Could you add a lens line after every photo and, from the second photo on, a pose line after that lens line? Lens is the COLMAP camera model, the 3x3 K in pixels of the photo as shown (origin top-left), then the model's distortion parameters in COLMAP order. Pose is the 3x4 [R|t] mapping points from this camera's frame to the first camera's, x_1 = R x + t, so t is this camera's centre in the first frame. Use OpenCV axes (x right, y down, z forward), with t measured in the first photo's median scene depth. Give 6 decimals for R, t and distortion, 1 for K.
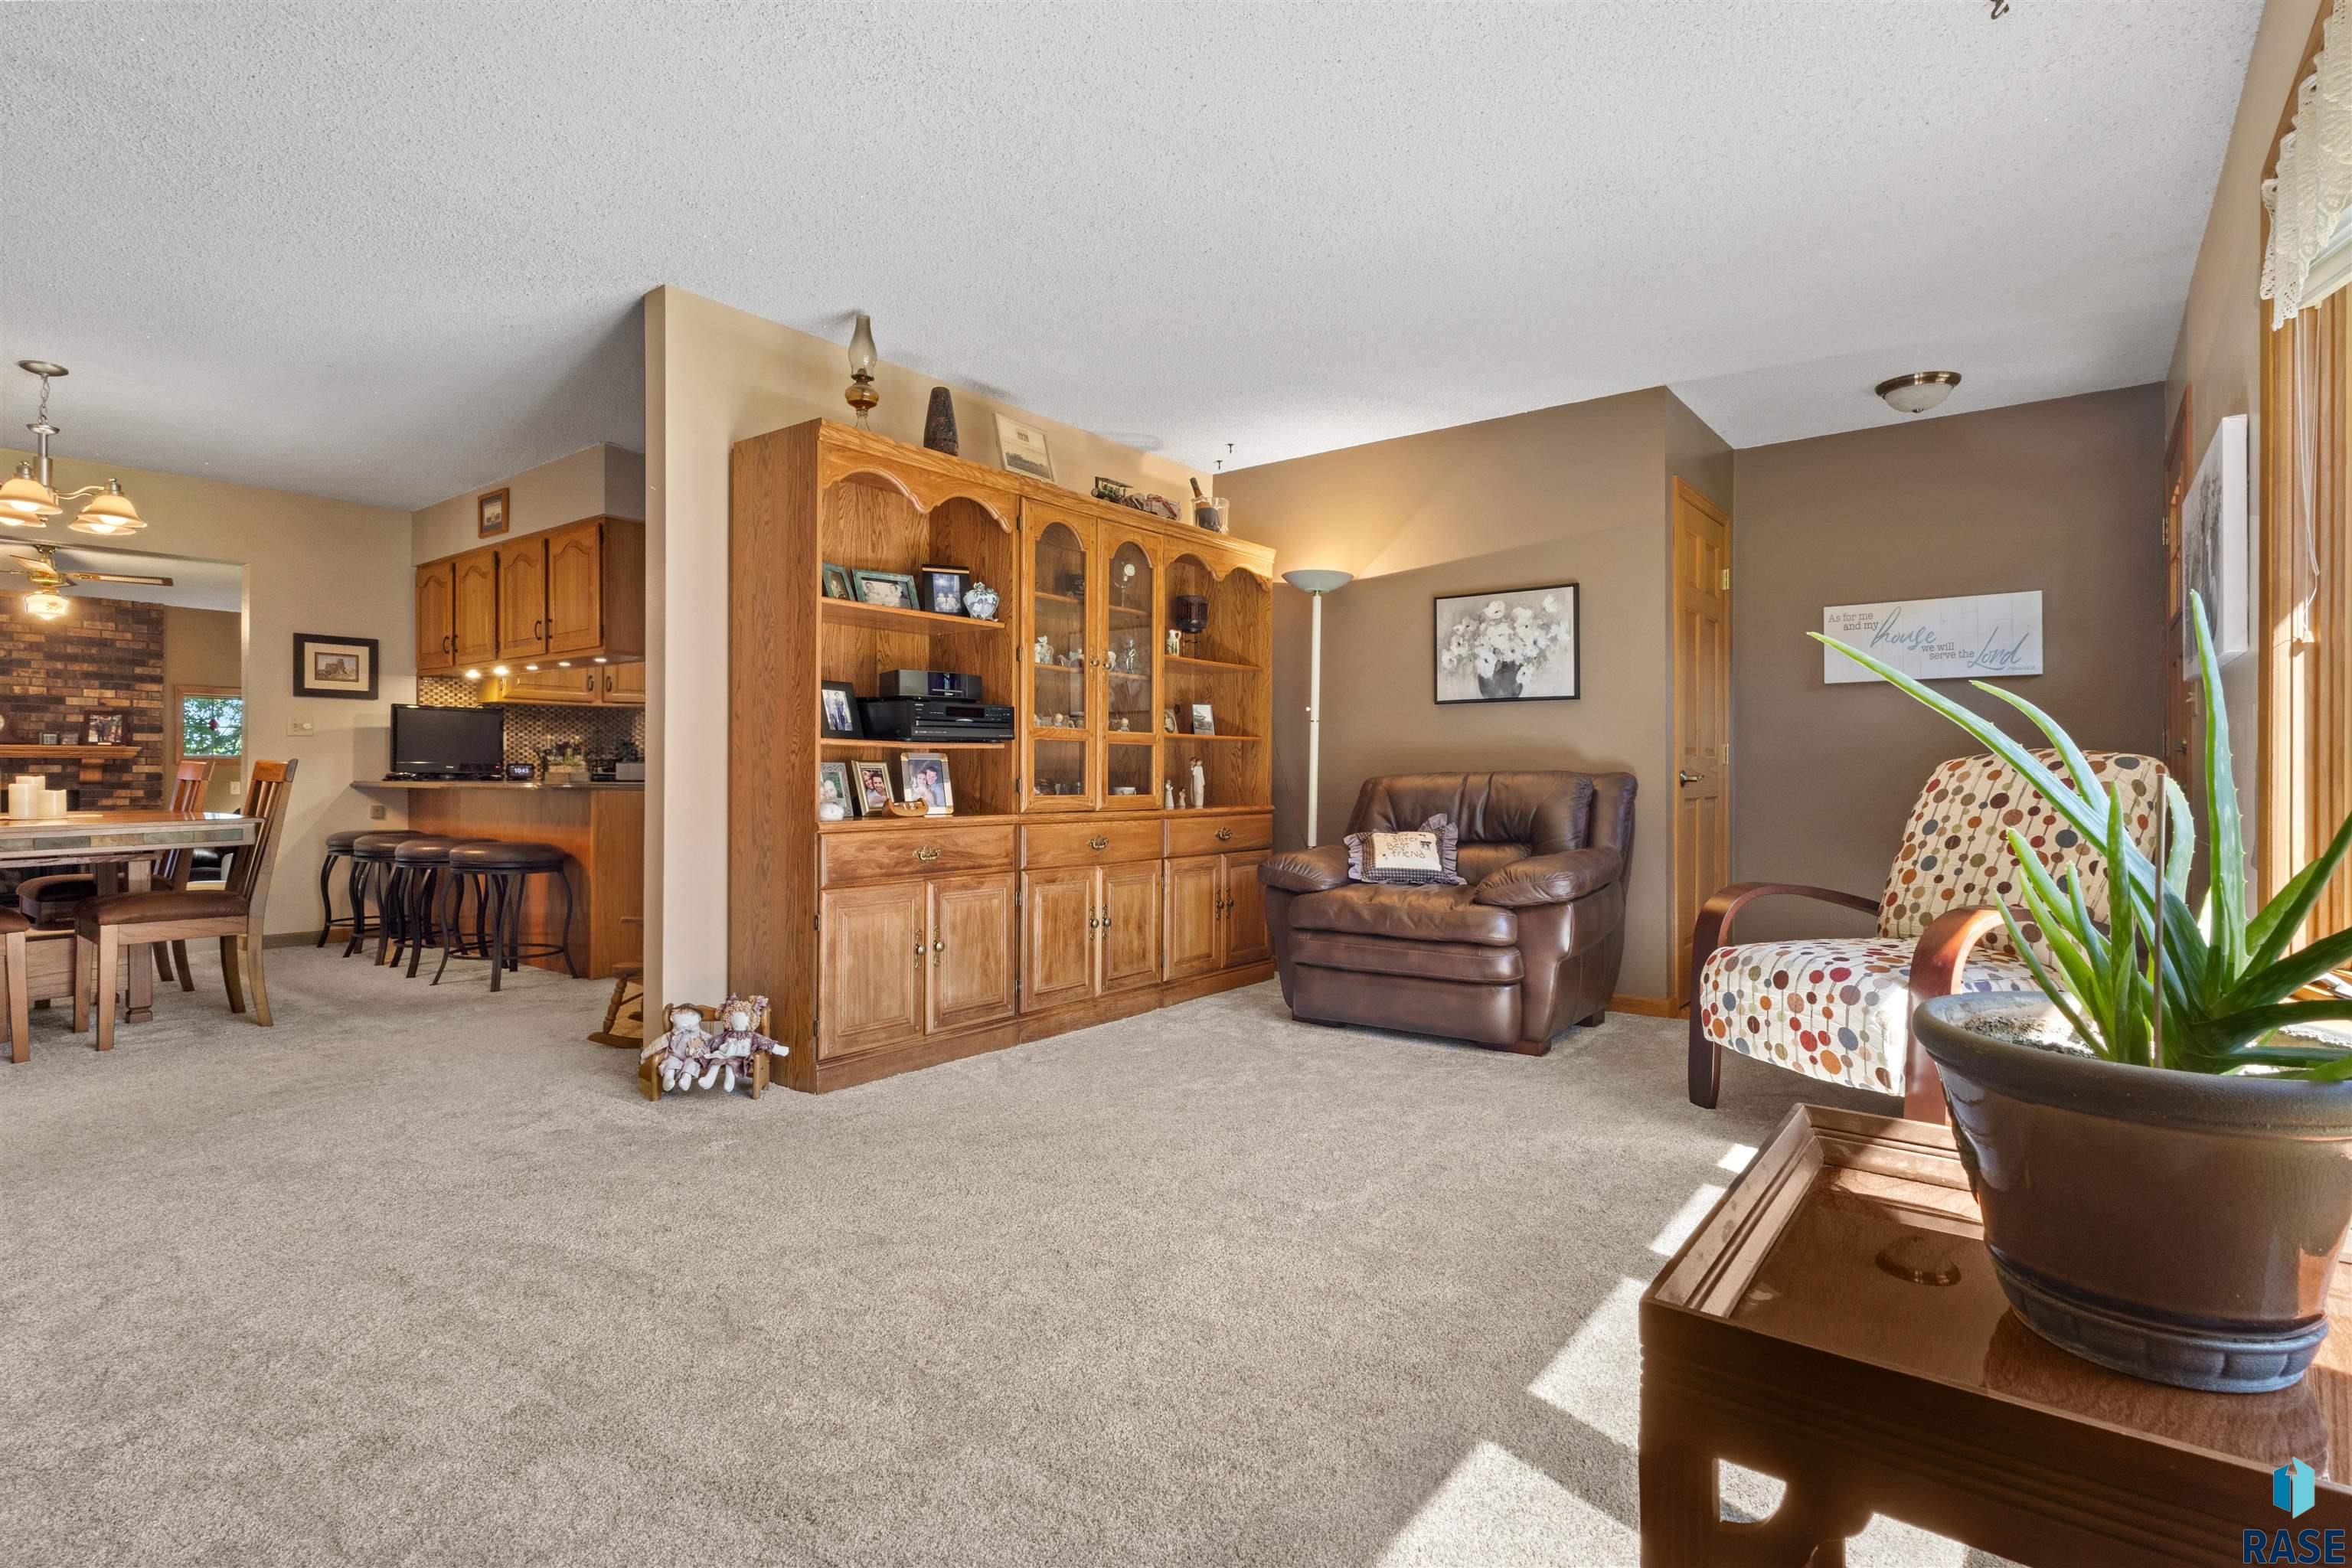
lens RADIAL K [[1172.4, 0, 1159.0], [0, 1172.4, 770.2], [0, 0, 1]] dist [0.008272, 0.001895]
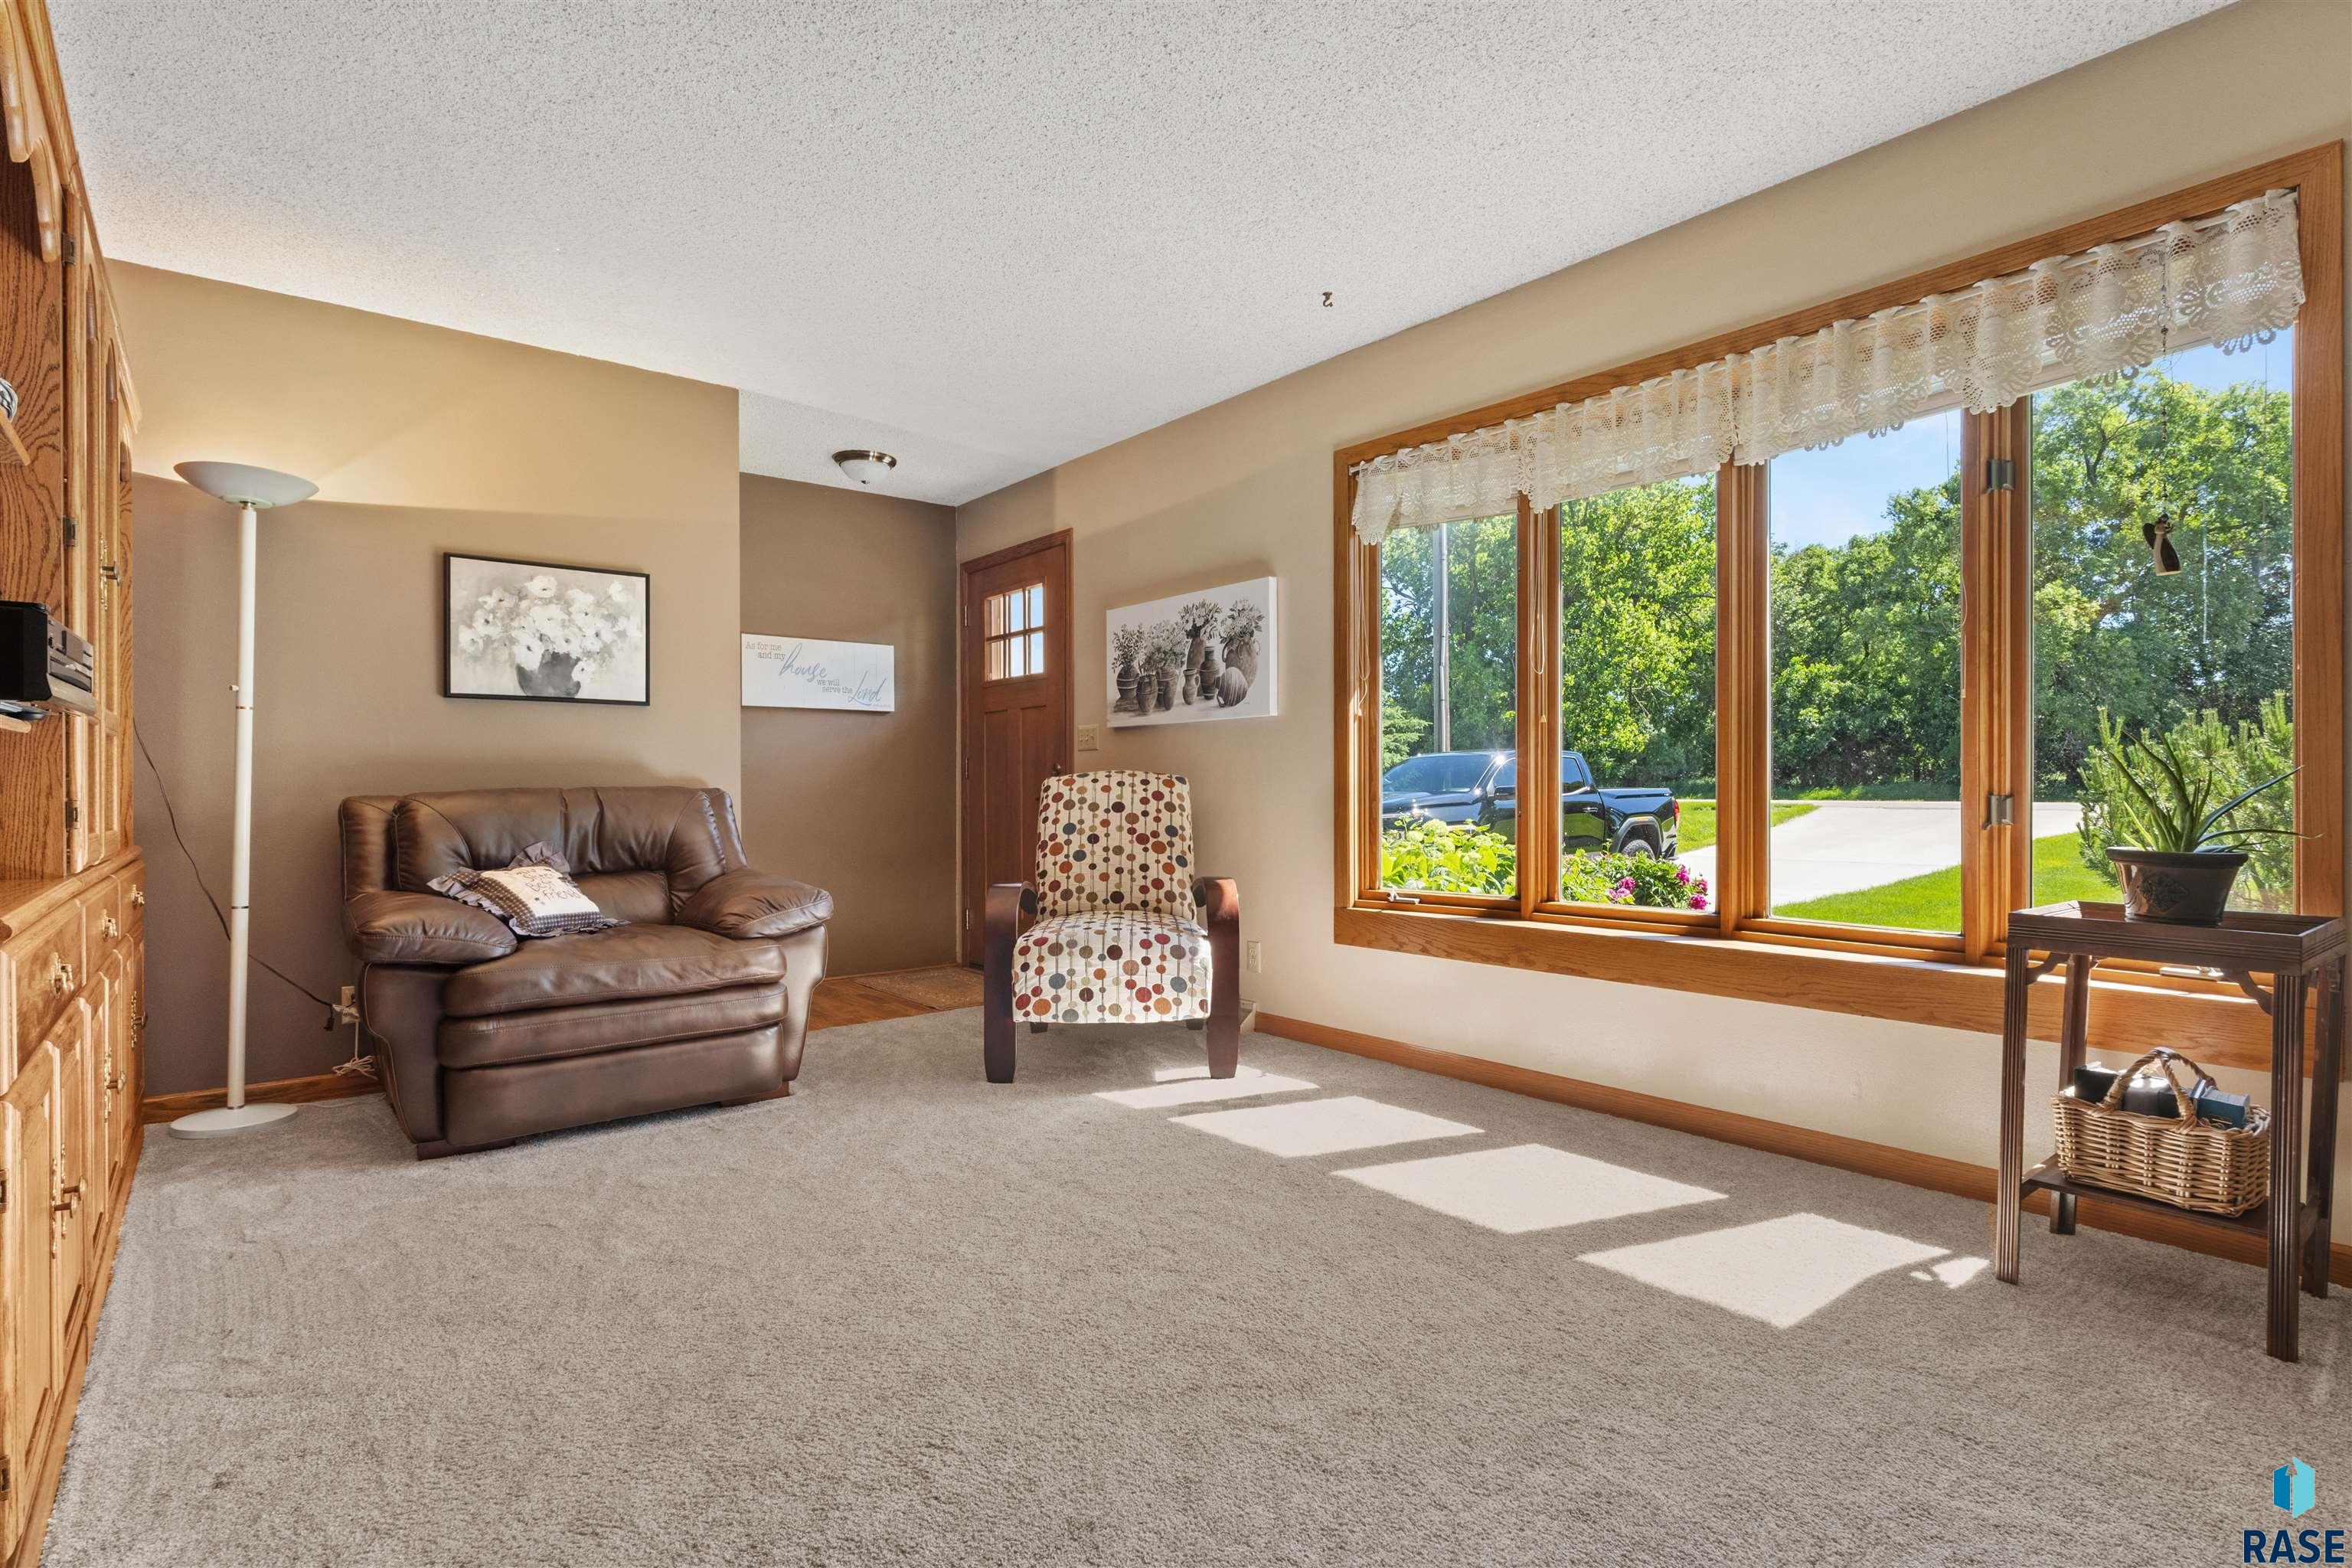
lens RADIAL K [[1172.4, 0, 1188.1], [0, 1172.4, 796.8], [0, 0, 1]] dist [0.008272, 0.001895]
pose [[0.218653, -0.006894, 0.975778, -0.608804], [0.000964, 0.999976, 0.006849, 0.003725], [-0.975802, -0.000557, 0.218655, 0.590027]]
